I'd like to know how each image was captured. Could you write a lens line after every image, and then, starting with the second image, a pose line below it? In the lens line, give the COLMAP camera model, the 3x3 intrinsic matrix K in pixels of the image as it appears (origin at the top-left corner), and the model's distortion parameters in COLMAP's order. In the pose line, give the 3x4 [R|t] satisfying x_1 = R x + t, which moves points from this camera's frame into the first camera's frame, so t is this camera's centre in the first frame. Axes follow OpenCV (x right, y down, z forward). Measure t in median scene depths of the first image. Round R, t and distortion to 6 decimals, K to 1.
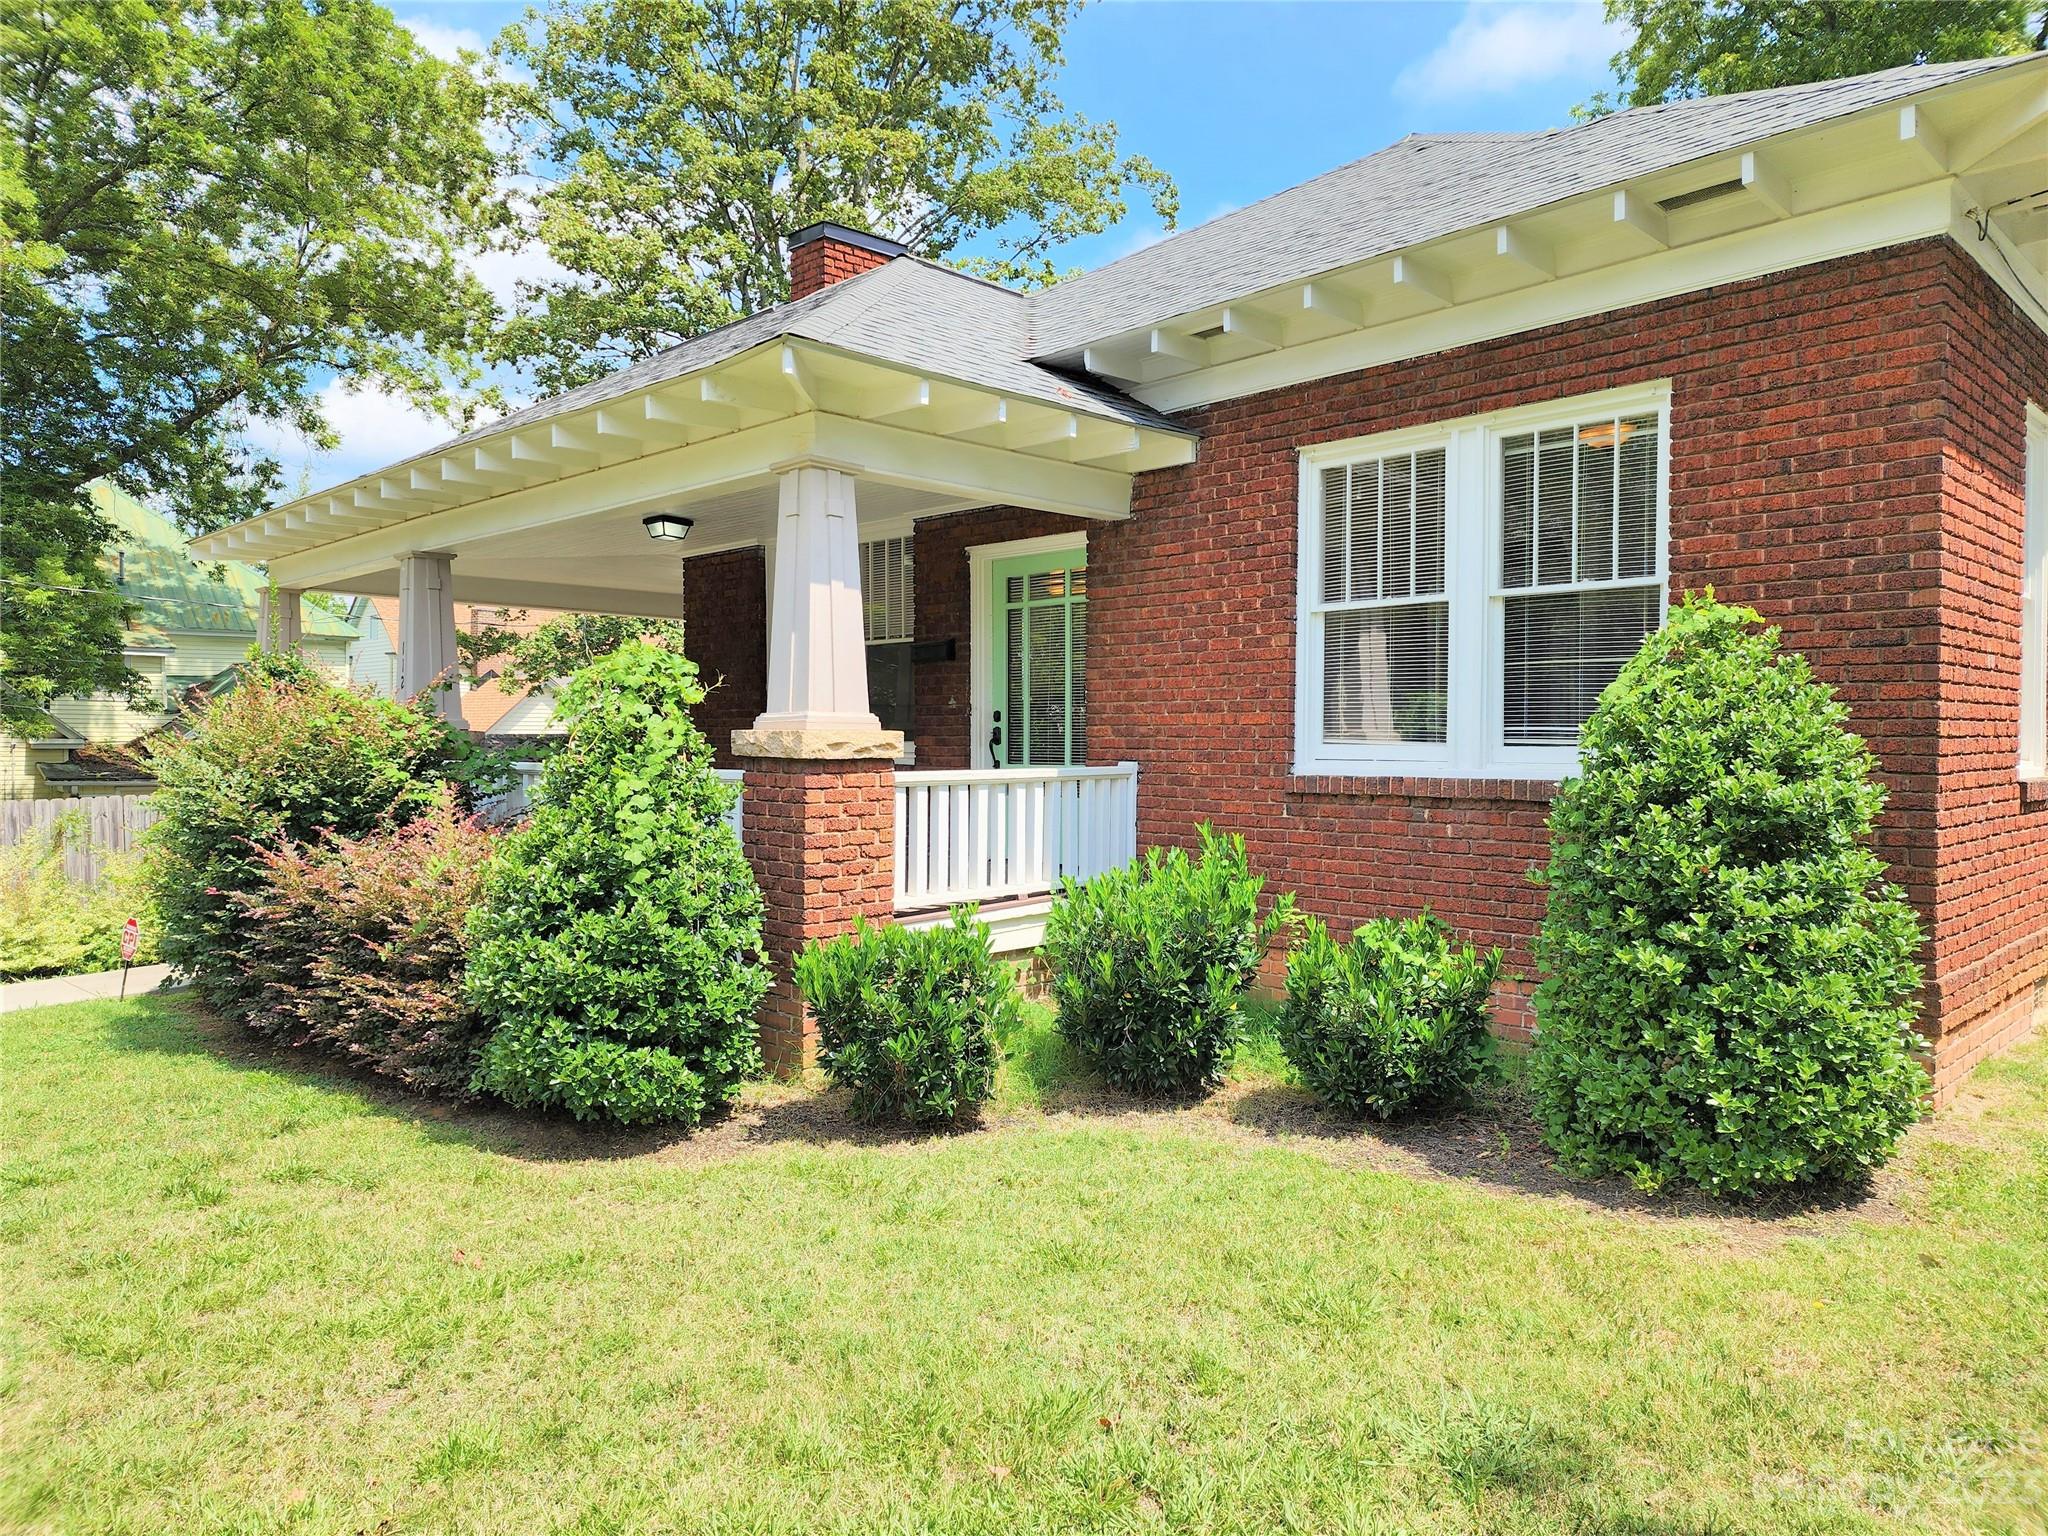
lens RADIAL K [[1367.9, 0, 1016.2], [0, 1367.9, 761.1], [0, 0, 1]] dist [0.049486, -0.044193]
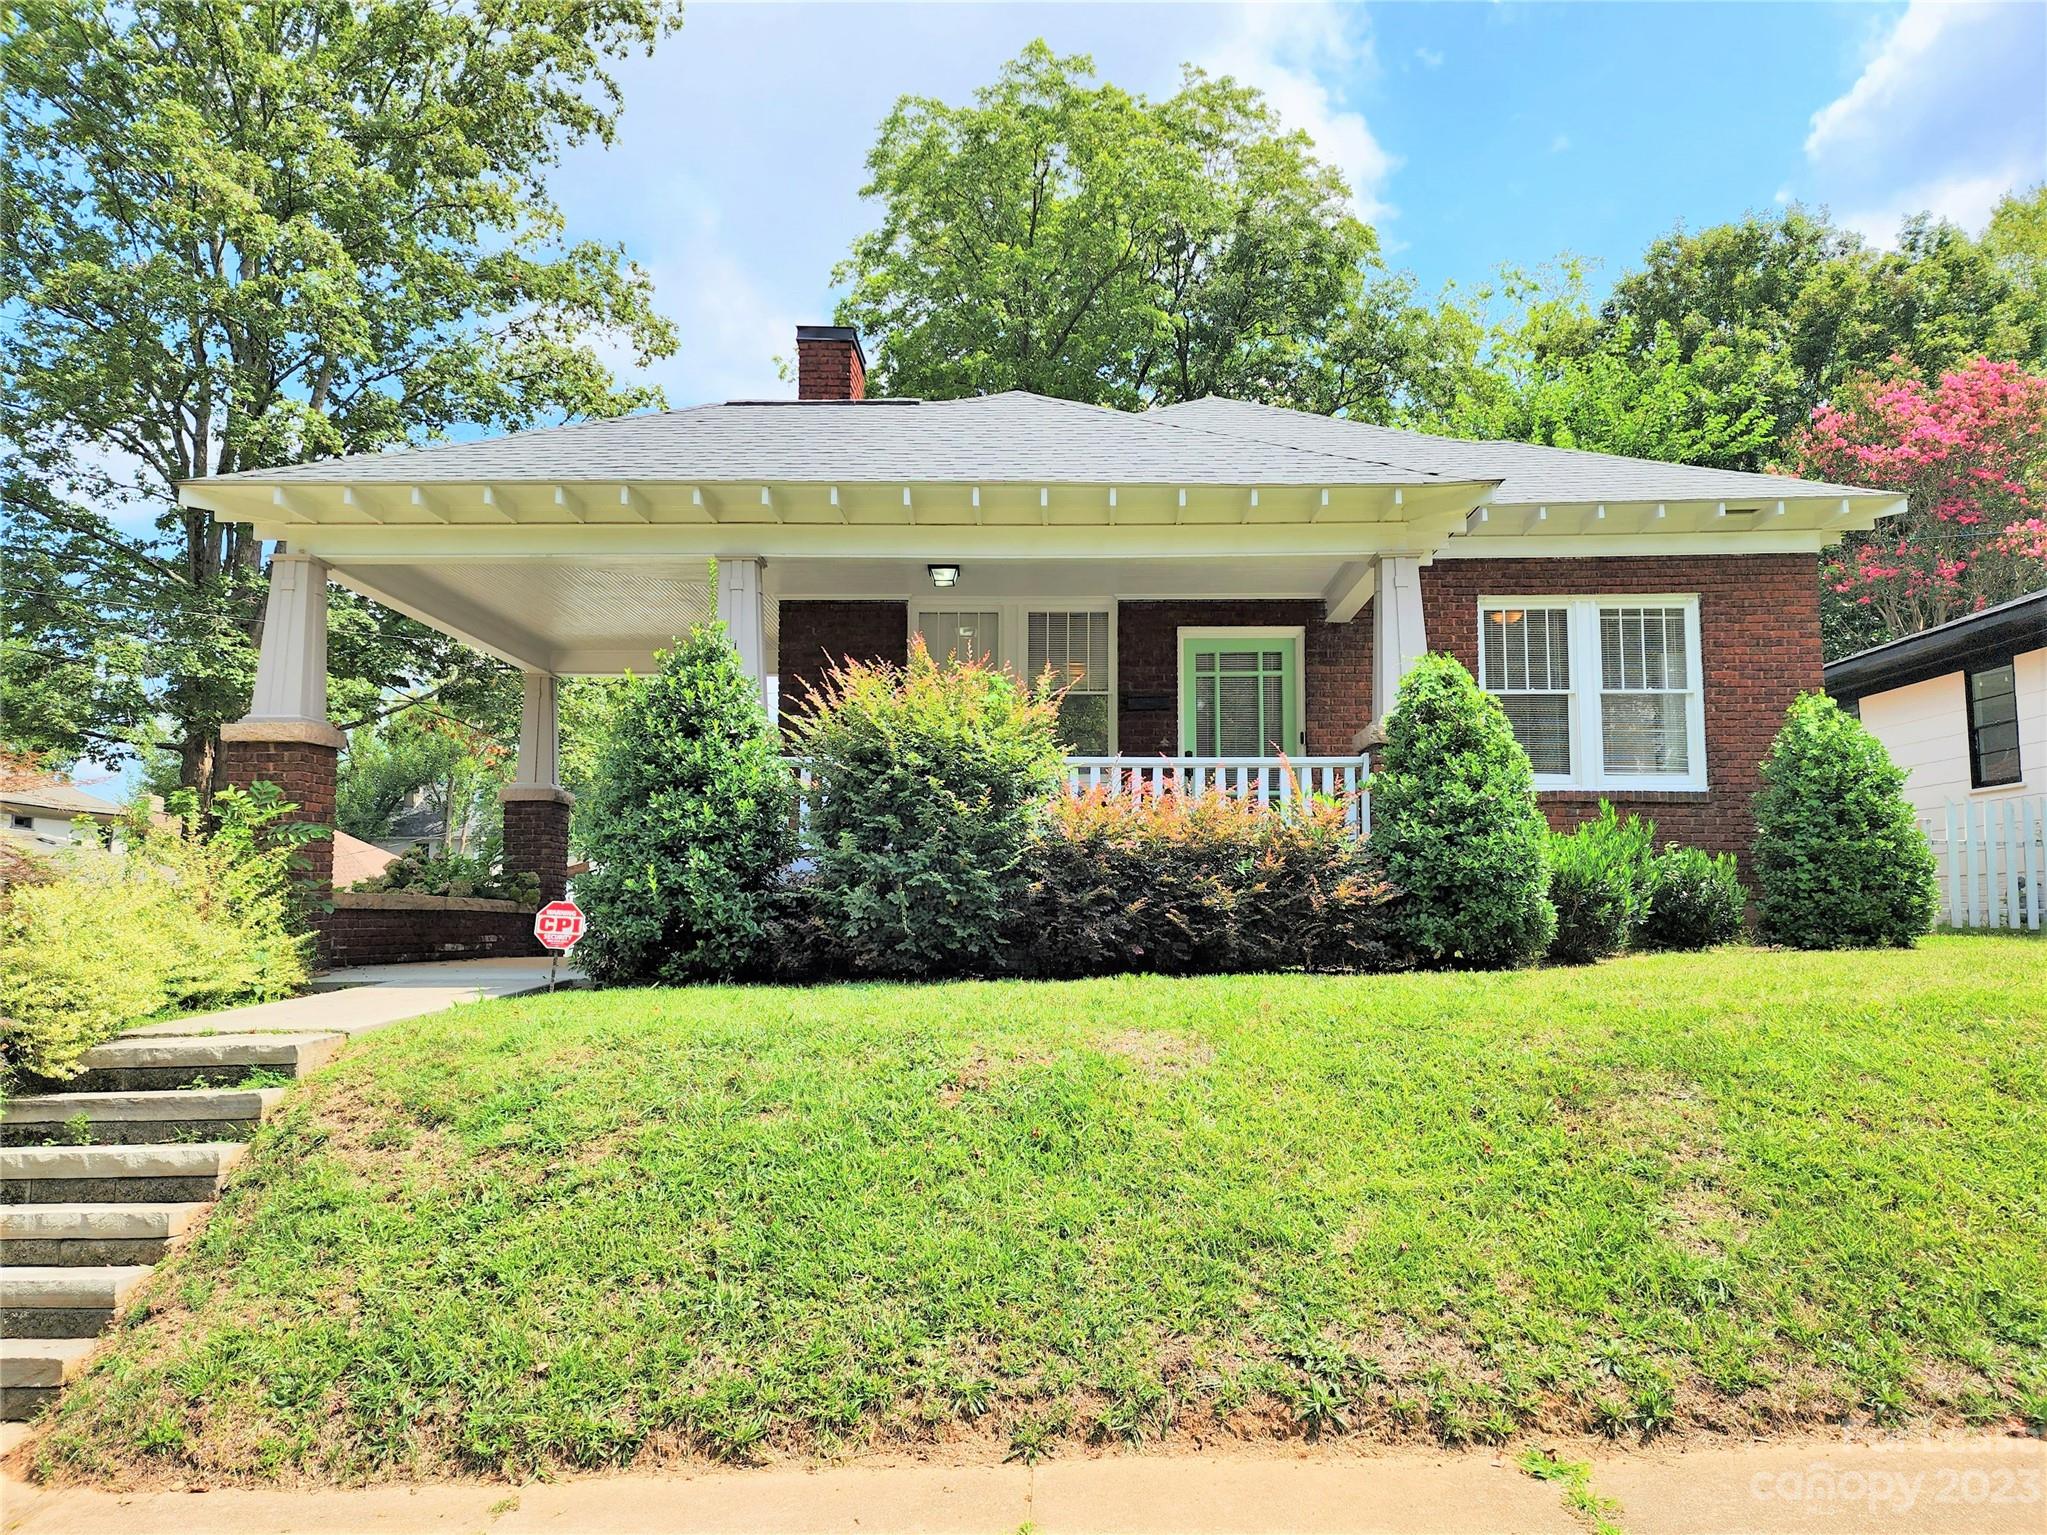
lens RADIAL K [[1367.2, 0, 1015.7], [0, 1367.2, 760.6], [0, 0, 1]] dist [0.049486, -0.044193]
pose [[0.723668, 0.083841, 0.685036, -1.560604], [0.007000, 0.991651, -0.128762, 0.212488], [-0.690112, 0.097976, 0.717040, 0.252571]]
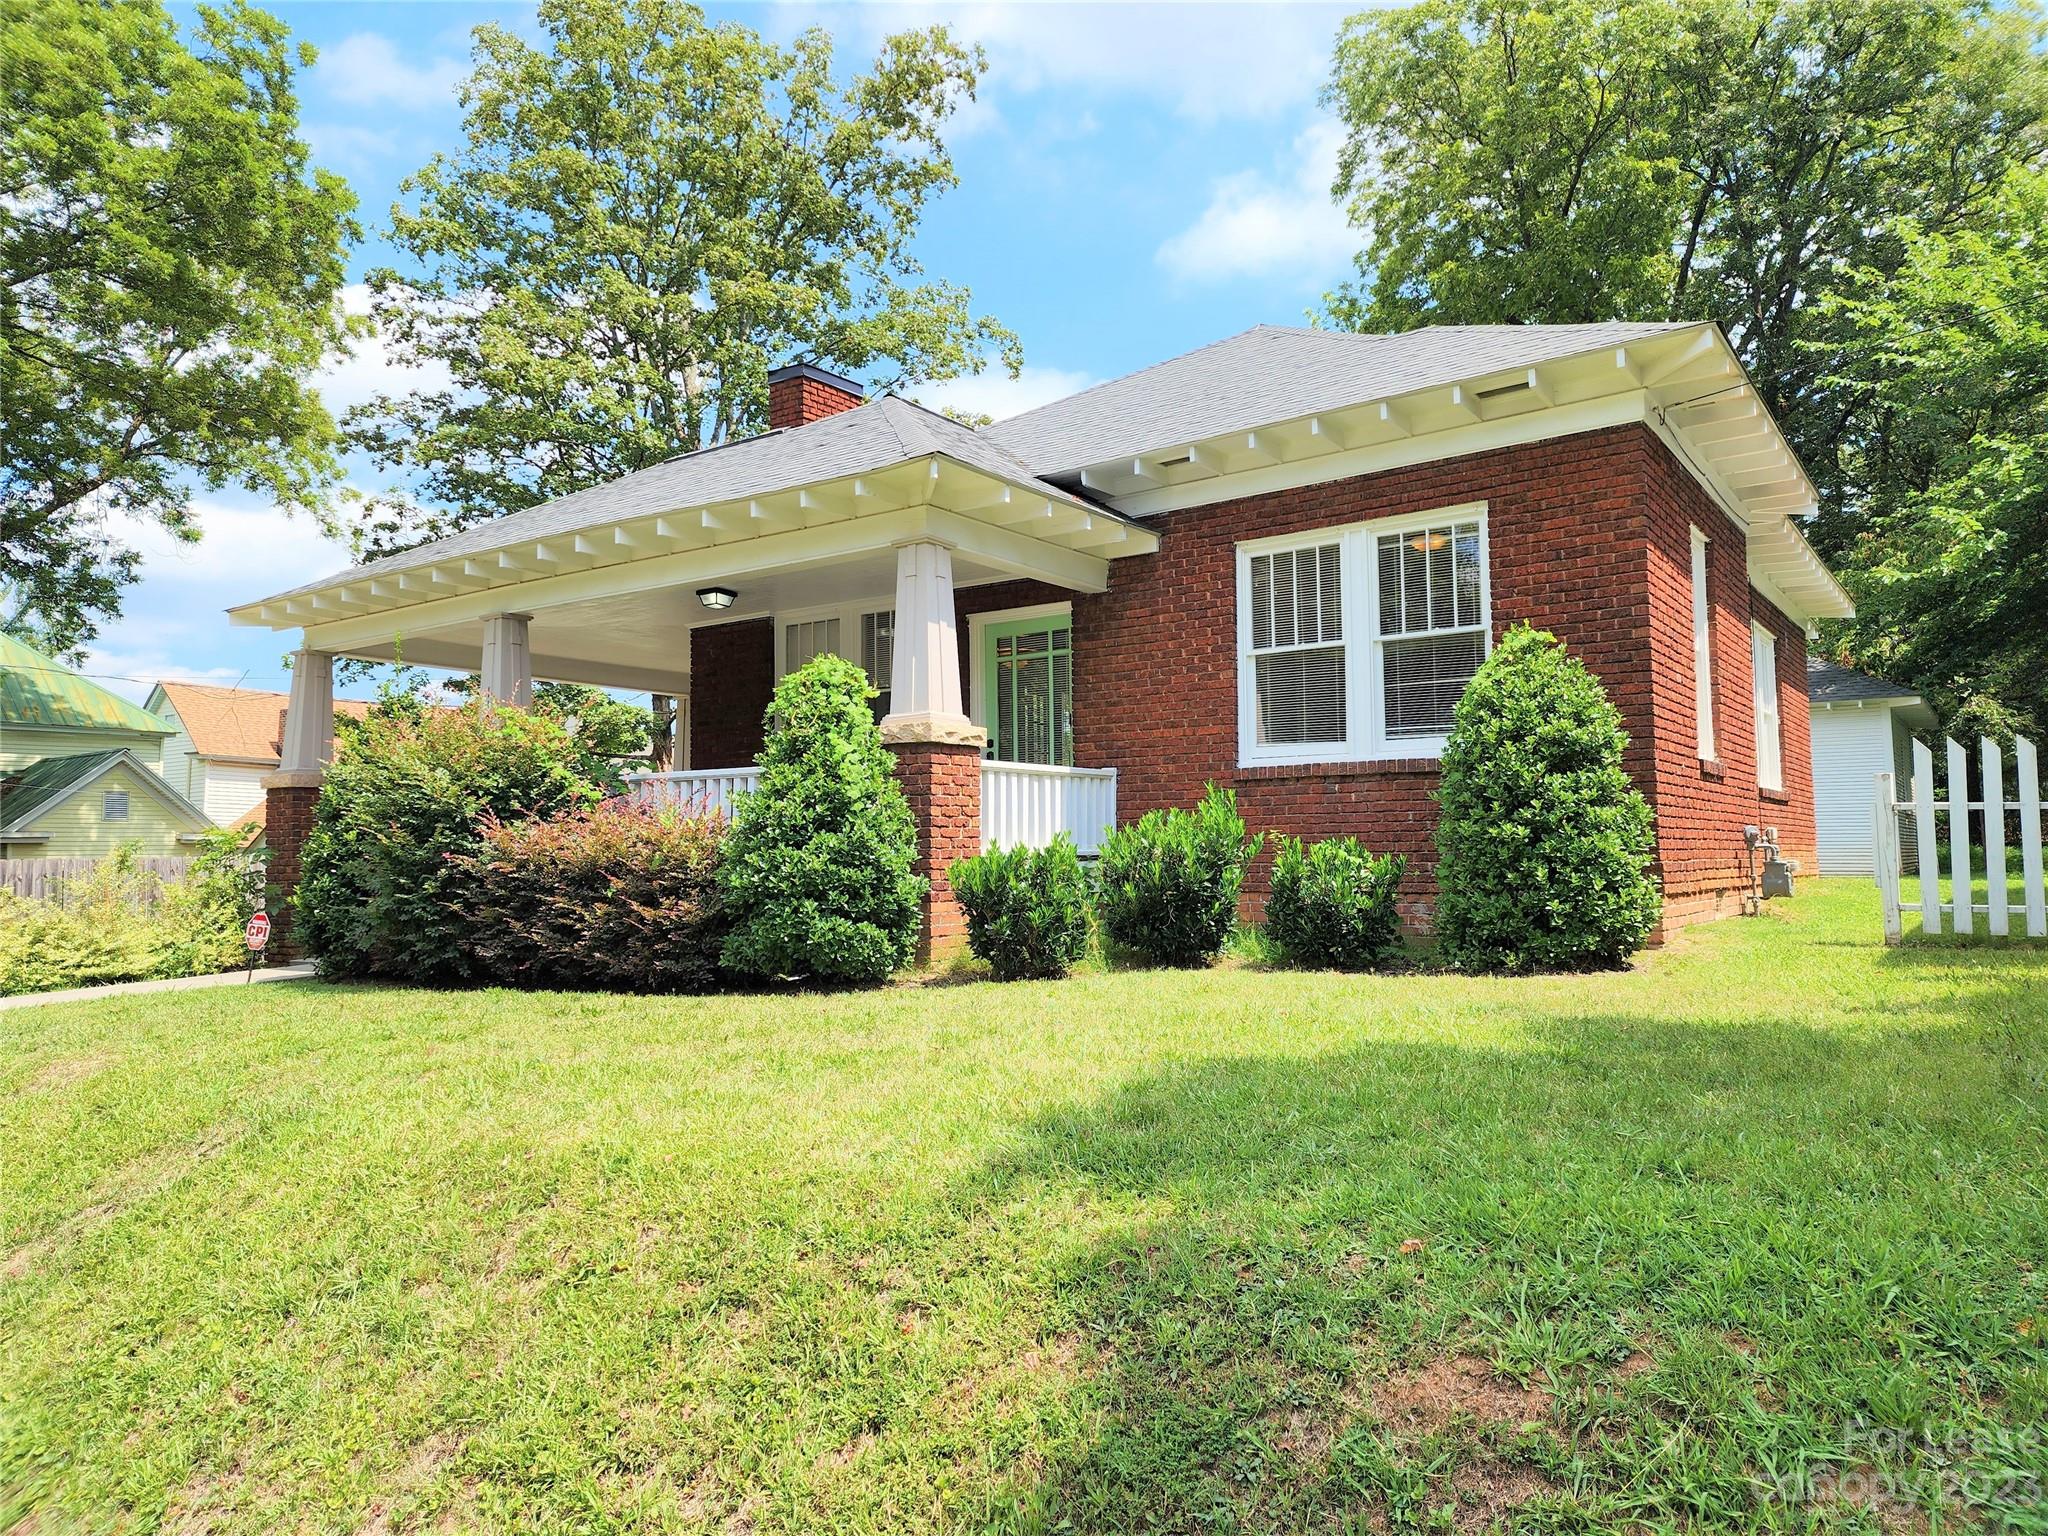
lens RADIAL K [[1367.9, 0, 1016.2], [0, 1367.9, 761.1], [0, 0, 1]] dist [0.049486, -0.044193]
pose [[0.985447, 0.002417, 0.169966, -0.315460], [0.012723, 0.996045, -0.087935, 0.147509], [-0.169506, 0.088818, 0.981519, -0.419018]]
